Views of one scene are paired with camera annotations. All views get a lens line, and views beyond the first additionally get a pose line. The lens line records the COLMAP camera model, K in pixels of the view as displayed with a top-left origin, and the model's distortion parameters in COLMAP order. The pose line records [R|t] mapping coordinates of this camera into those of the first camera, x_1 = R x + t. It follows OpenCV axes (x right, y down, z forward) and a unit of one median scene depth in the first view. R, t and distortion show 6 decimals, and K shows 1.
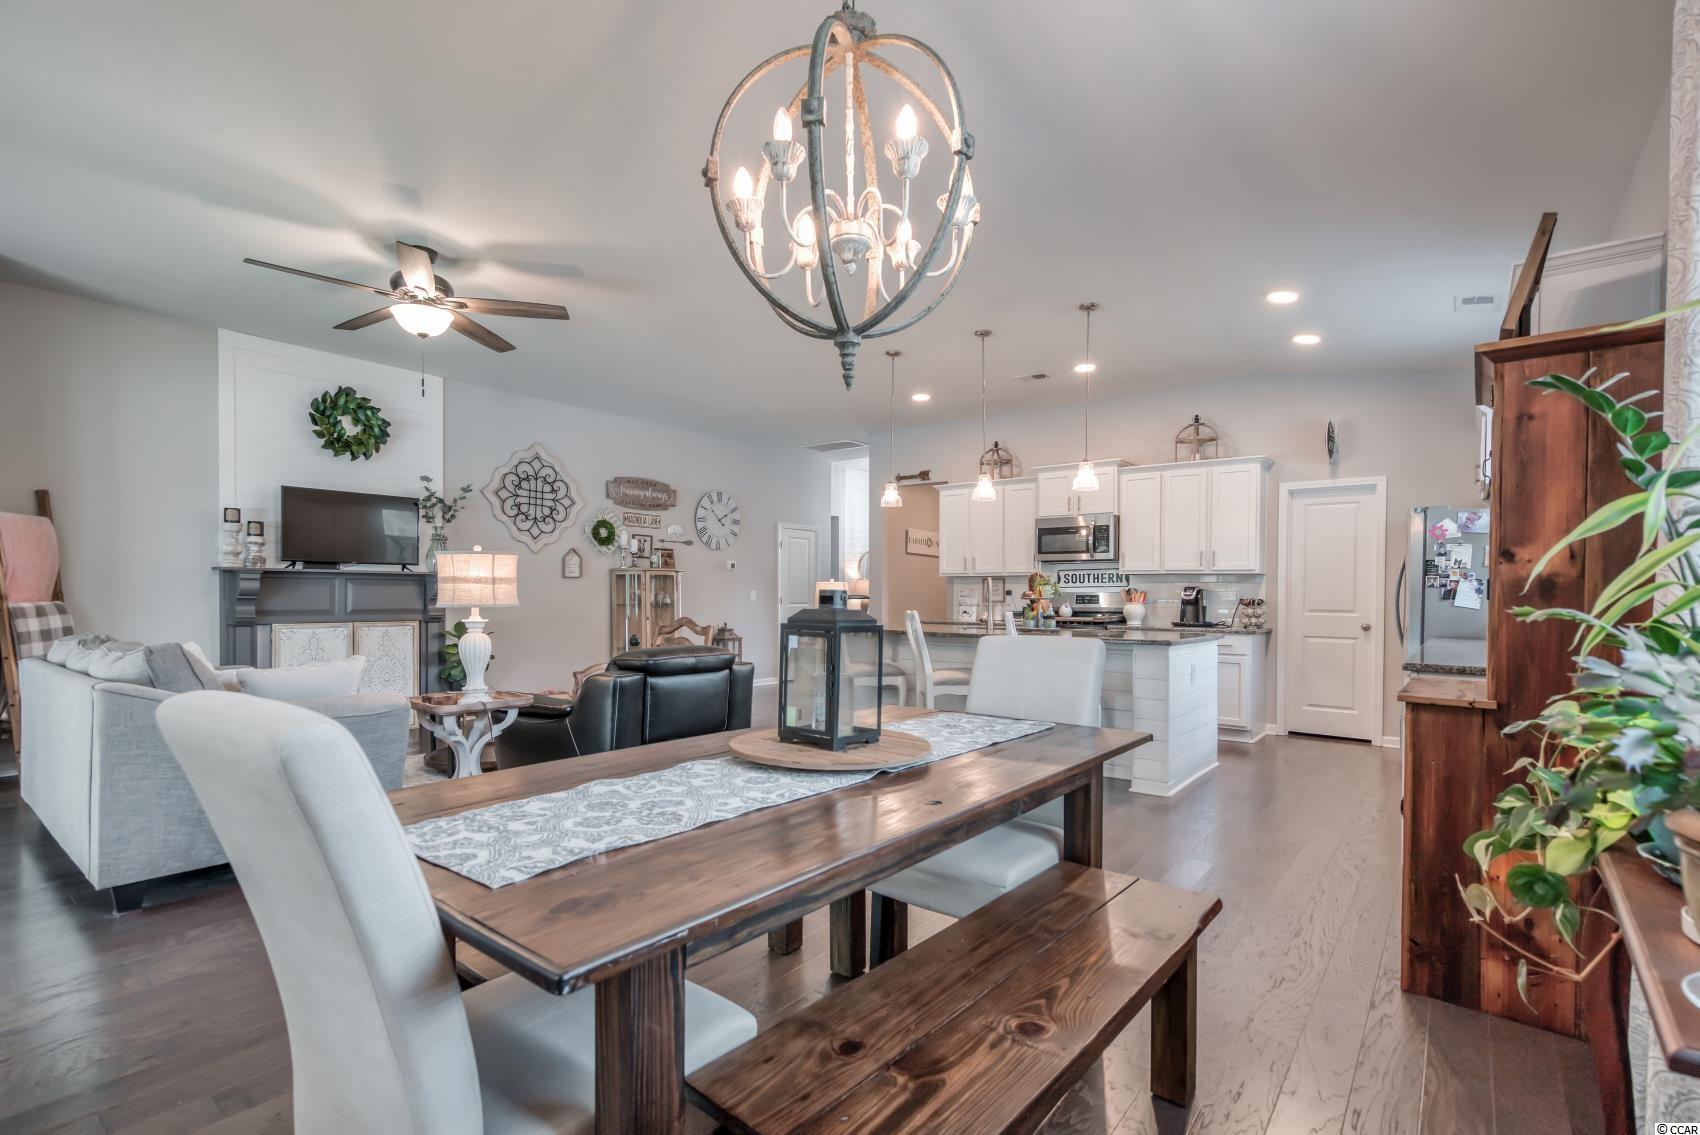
lens RADIAL K [[776.5, 0, 847.7], [0, 776.5, 598.0], [0, 0, 1]] dist [-0.000558, 0.001357]
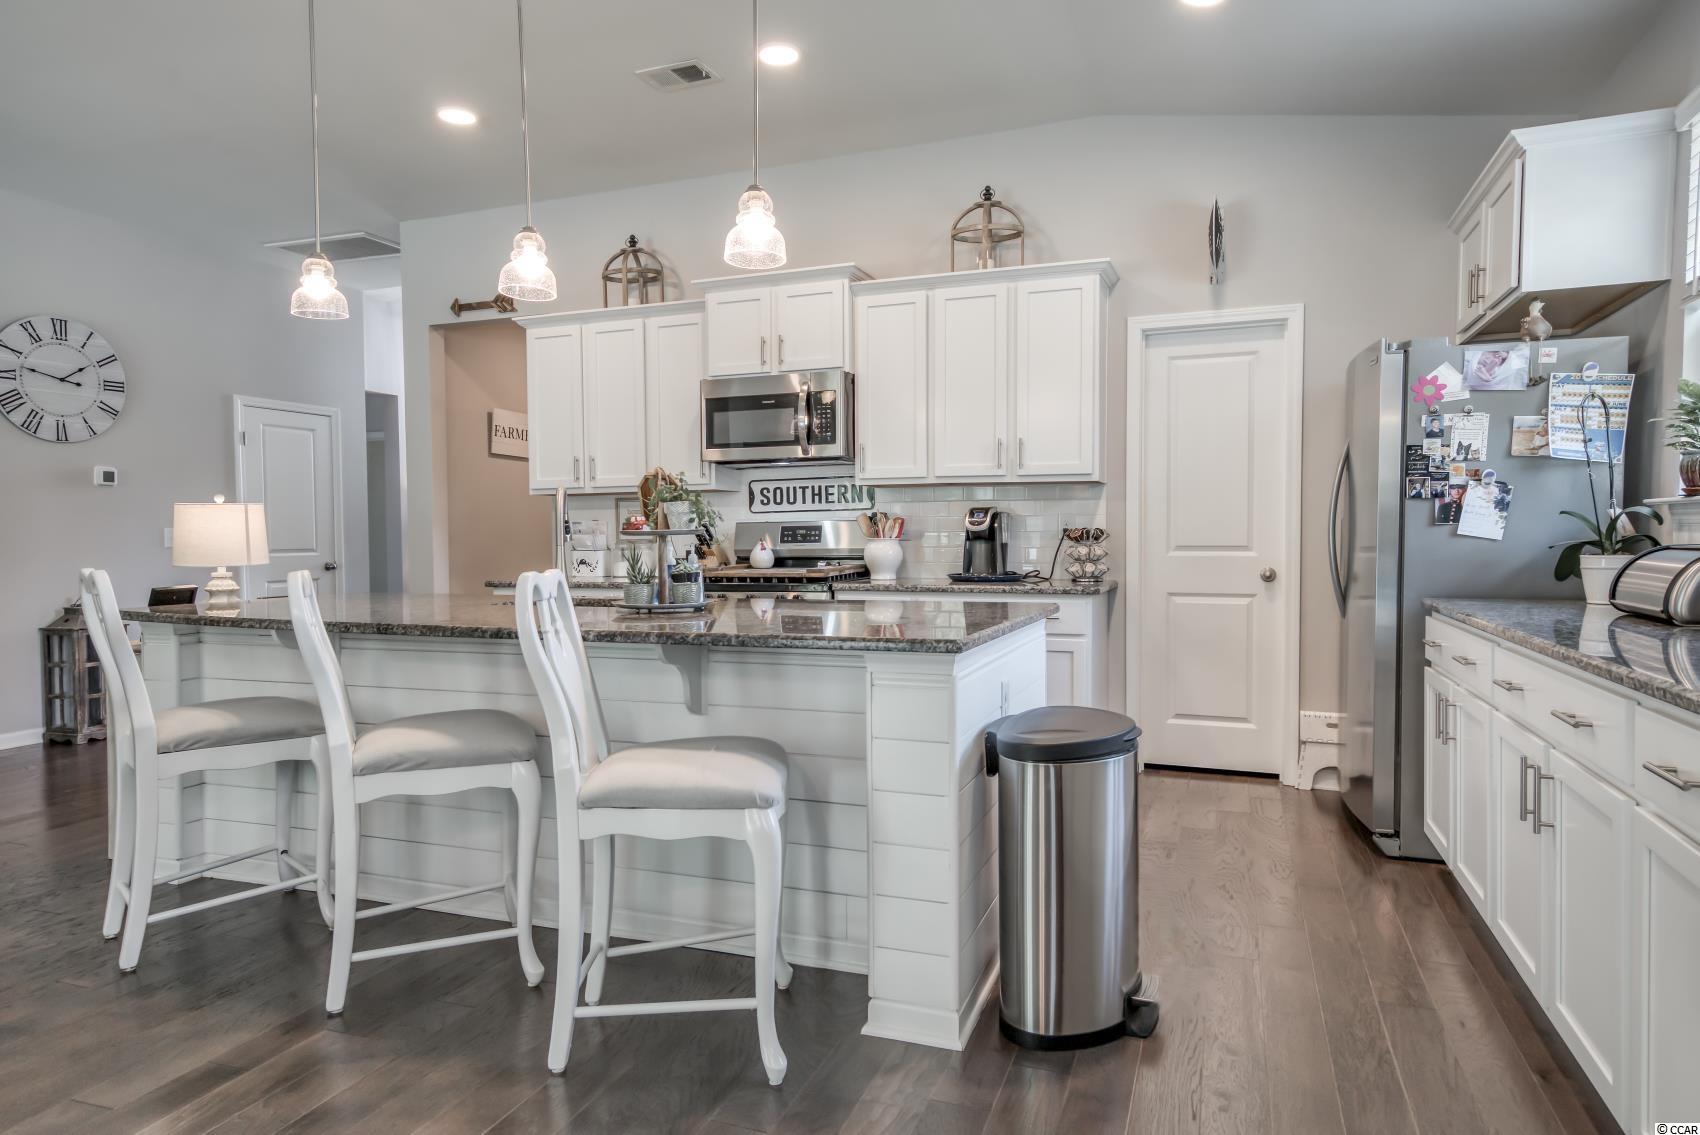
lens RADIAL K [[1028.6, 0, 852.5], [0, 1028.6, 559.9], [0, 0, 1]] dist [0.015566, 0.010898]
pose [[0.952645, -0.021968, 0.303289, 0.132611], [0.015642, 0.999607, 0.023270, 0.003660], [-0.303681, -0.017424, 0.952614, 0.328716]]
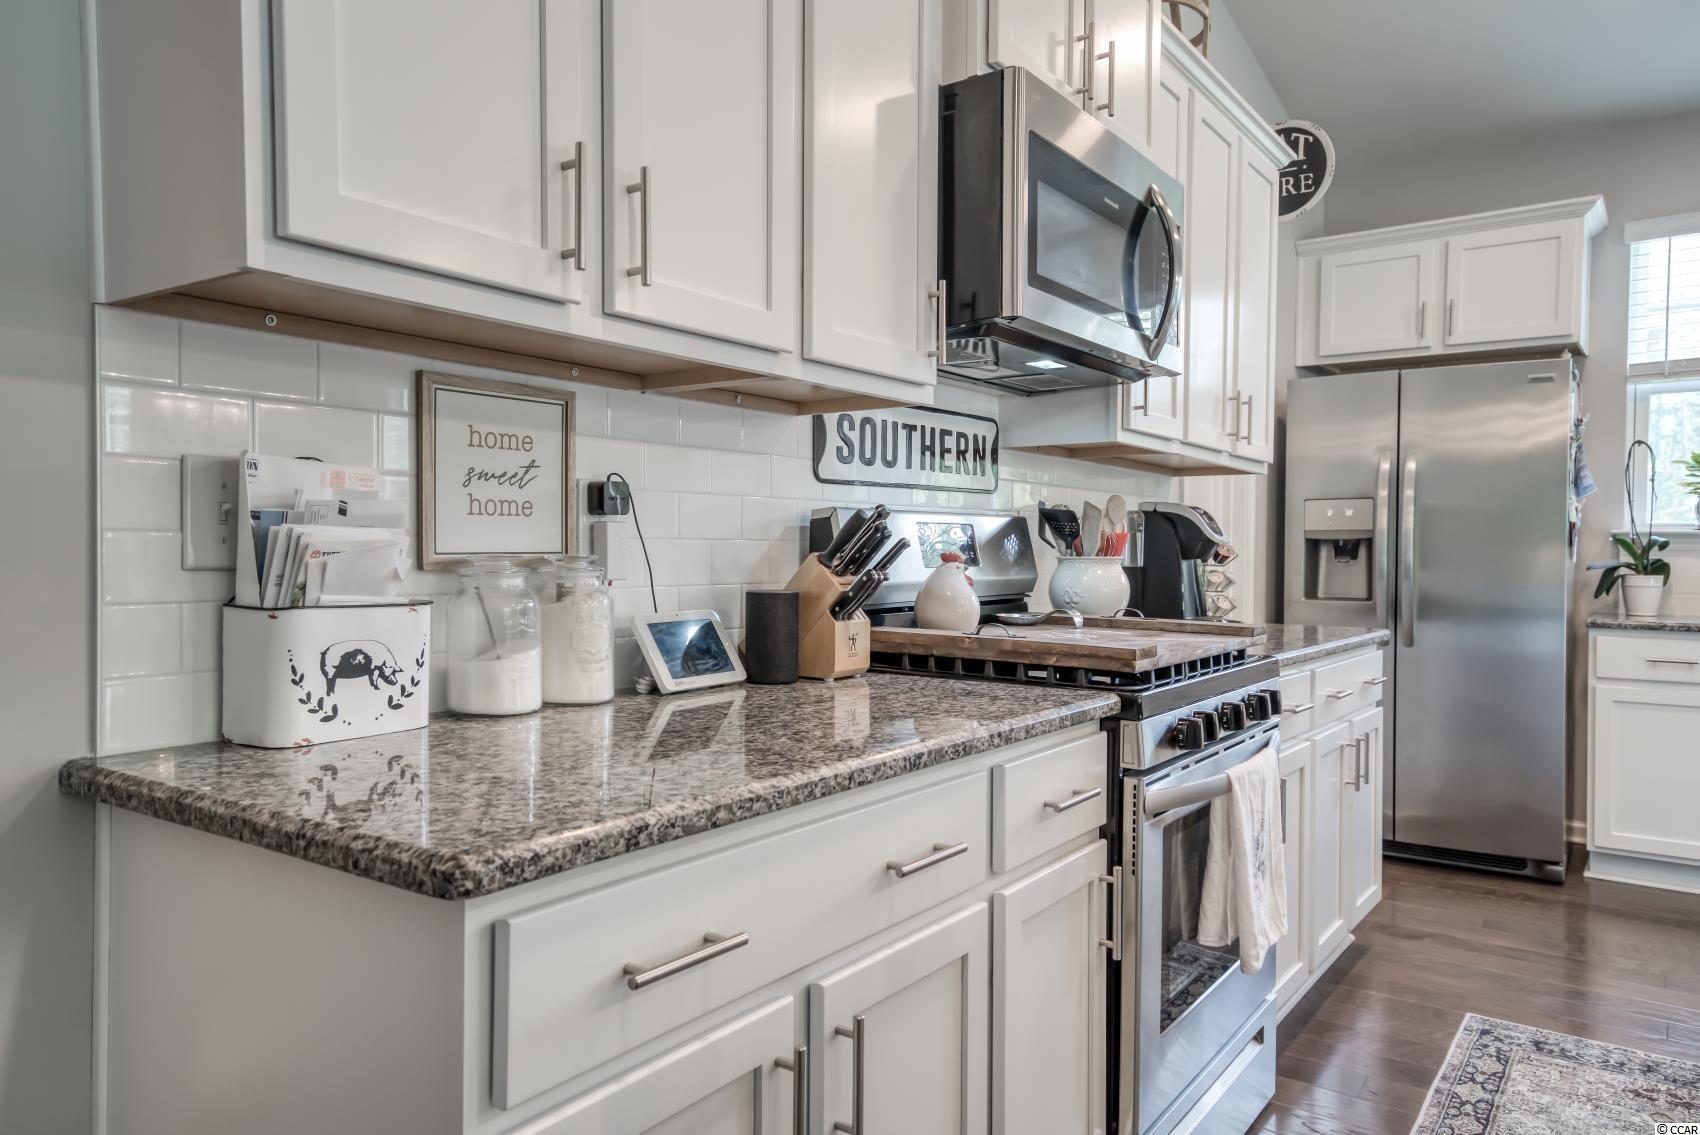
lens RADIAL K [[1193.5, 0, 843.9], [0, 1193.5, 568.7], [0, 0, 1]] dist [0.007483, 0.001237]
pose [[-0.059865, -0.022373, 0.997956, -0.022481], [-0.004257, 0.999745, 0.022158, 0.001372], [-0.998197, -0.002922, -0.059945, 1.104407]]
